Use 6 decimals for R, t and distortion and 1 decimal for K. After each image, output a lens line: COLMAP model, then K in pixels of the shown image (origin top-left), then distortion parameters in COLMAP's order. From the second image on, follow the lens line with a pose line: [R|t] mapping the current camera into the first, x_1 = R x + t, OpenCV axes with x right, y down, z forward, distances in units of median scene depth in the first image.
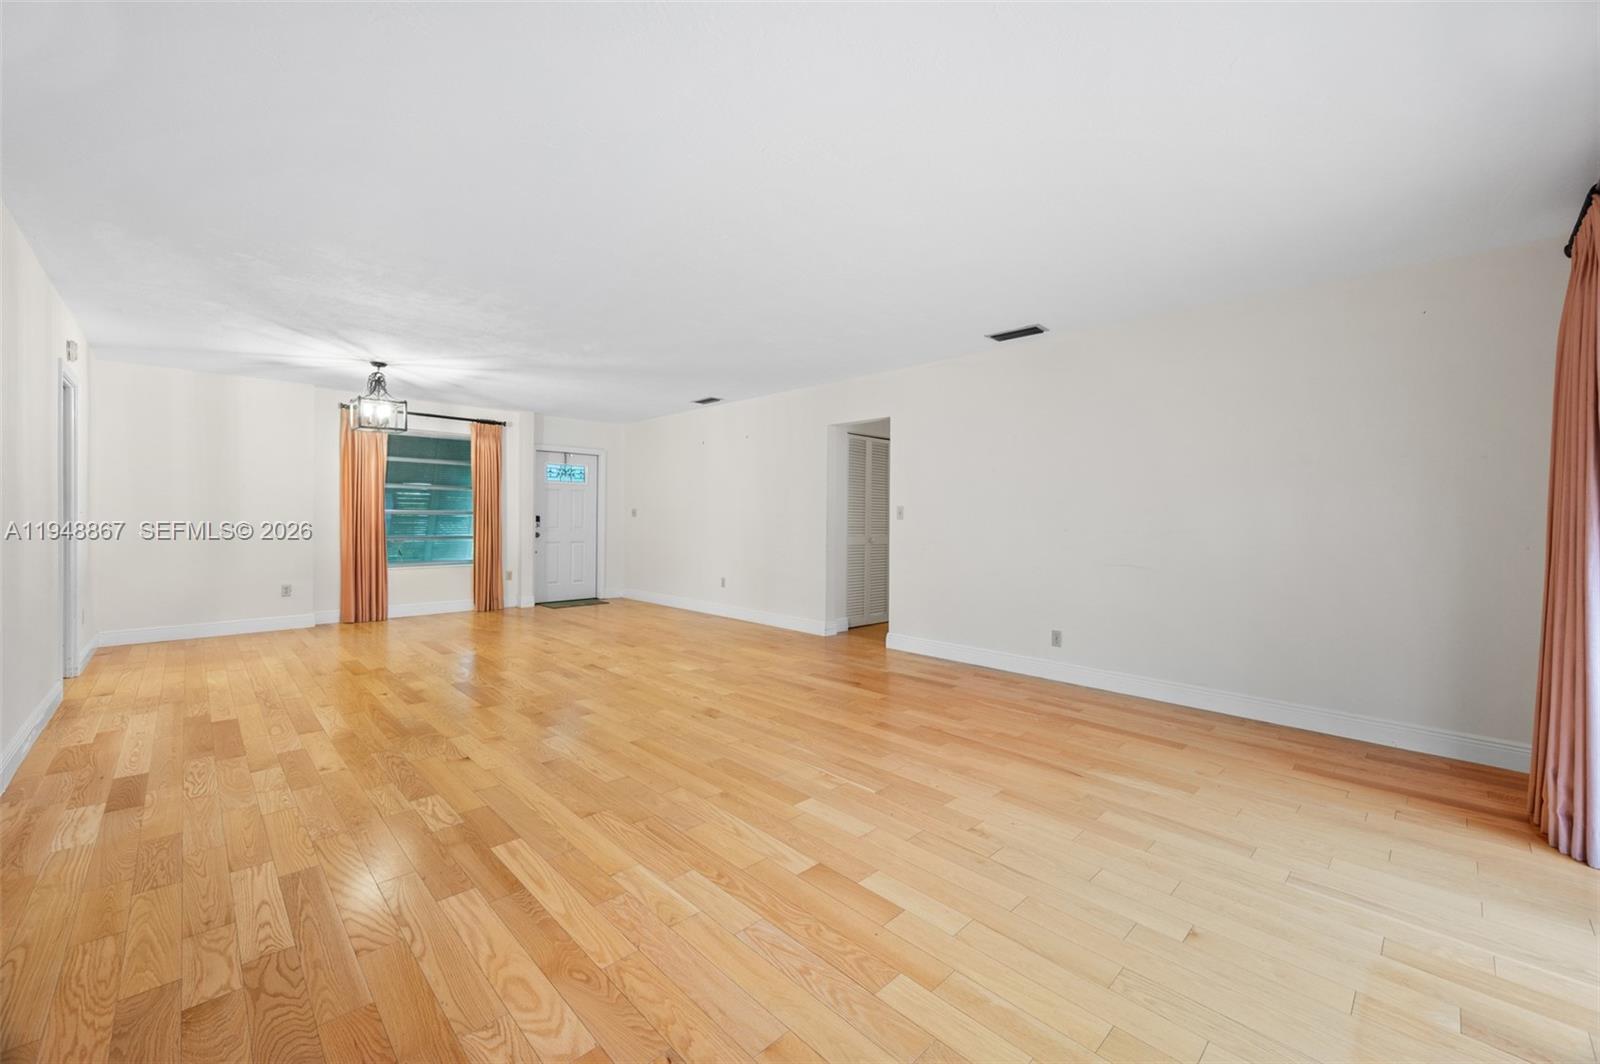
lens RADIAL K [[635.6, 0, 800.0], [0, 635.6, 532.0], [0, 0, 1]] dist [-0.001467, -0.000109]
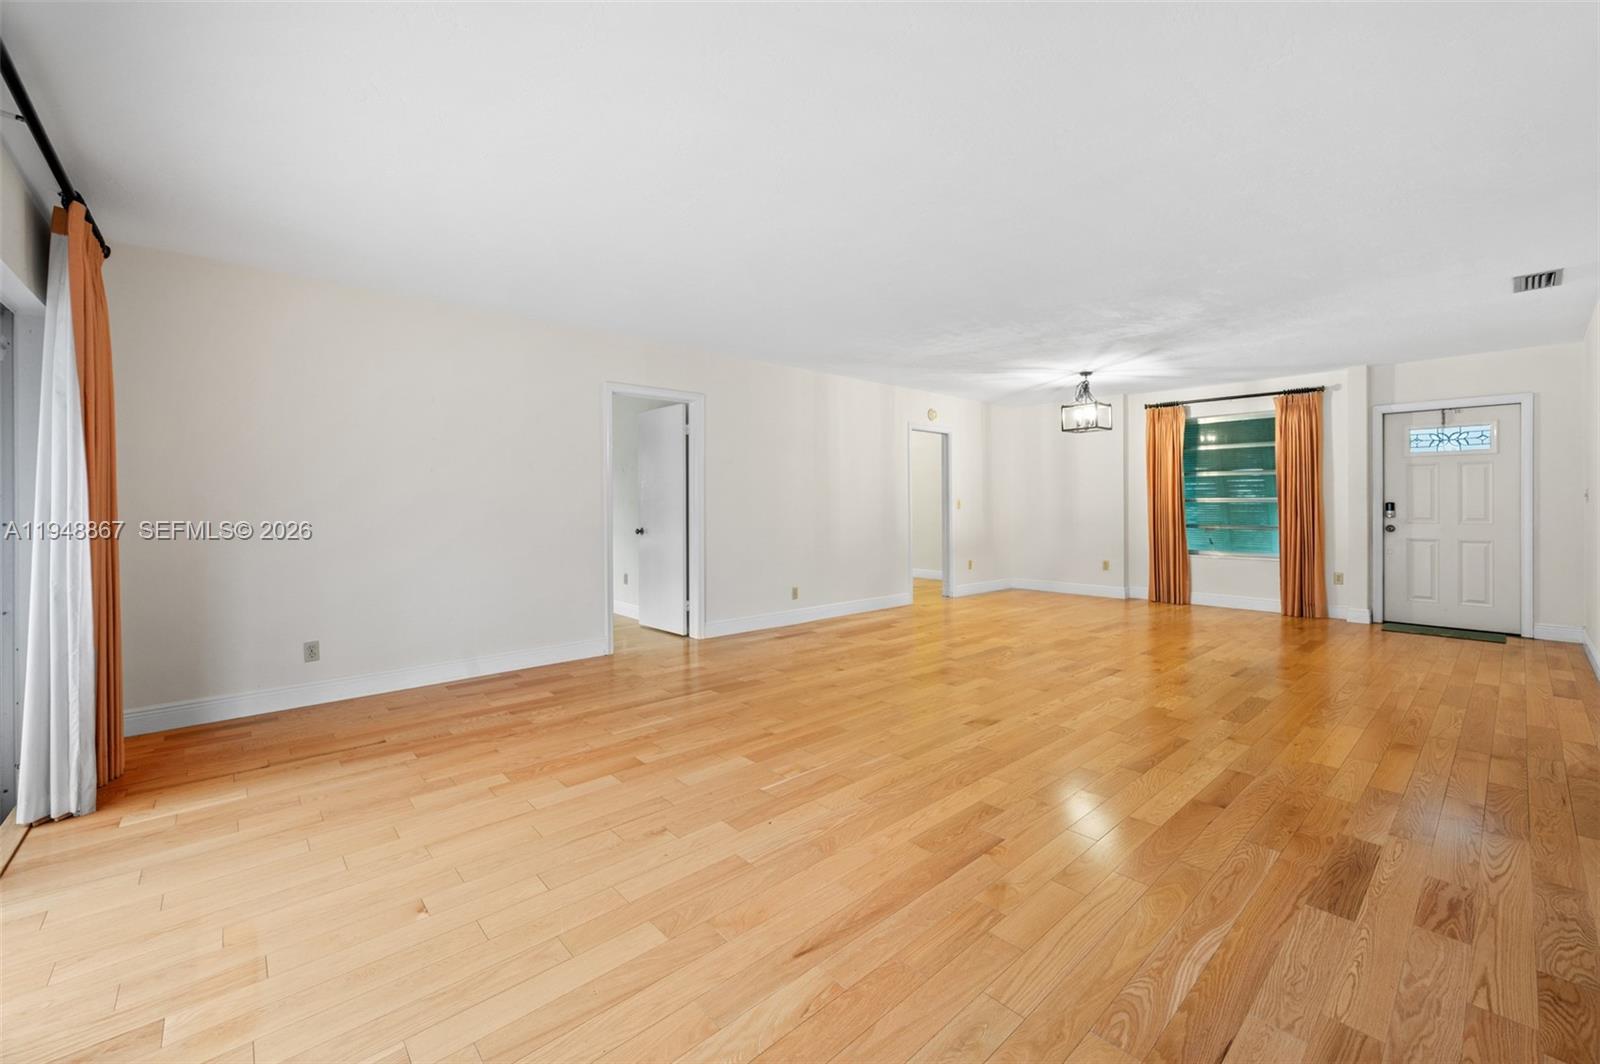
lens RADIAL K [[642.5, 0, 804.1], [0, 642.5, 505.4], [0, 0, 1]] dist [-0.000076, 0.000050]
pose [[-0.031629, -0.004245, -0.999491, 0.774660], [-0.021228, 0.999768, -0.003574, -0.011340], [0.999274, 0.021104, -0.031712, 0.774261]]
